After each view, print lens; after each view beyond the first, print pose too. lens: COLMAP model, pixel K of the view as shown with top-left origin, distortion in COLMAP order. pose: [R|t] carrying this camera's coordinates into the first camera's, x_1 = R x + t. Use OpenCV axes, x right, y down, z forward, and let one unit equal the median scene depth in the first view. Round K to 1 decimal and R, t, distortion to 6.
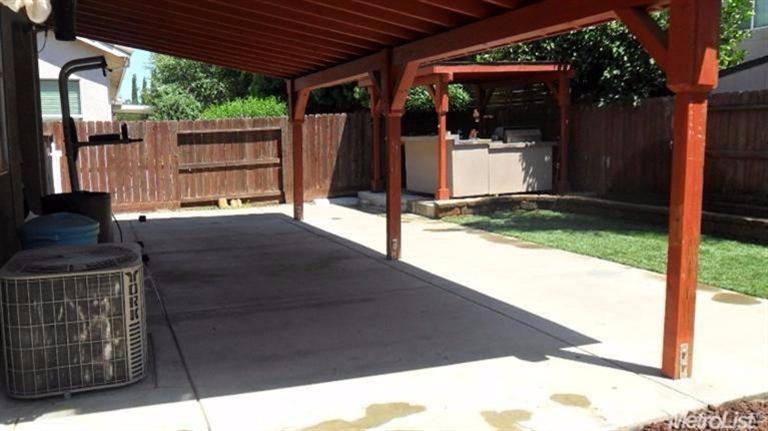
lens RADIAL K [[654.0, 0, 384.0], [0, 654.0, 215.5], [0, 0, 1]] dist [-0.008415, 0.013993]
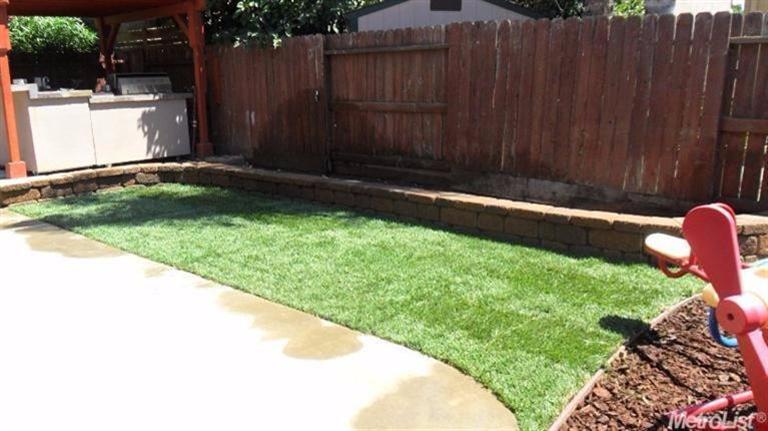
lens RADIAL K [[654.0, 0, 384.0], [0, 654.0, 215.5], [0, 0, 1]] dist [-0.008415, 0.013993]
pose [[0.915785, -0.081057, 0.393405, 0.169196], [0.052207, 0.995139, 0.083507, -0.021465], [-0.398261, -0.055936, 0.915565, 0.195329]]
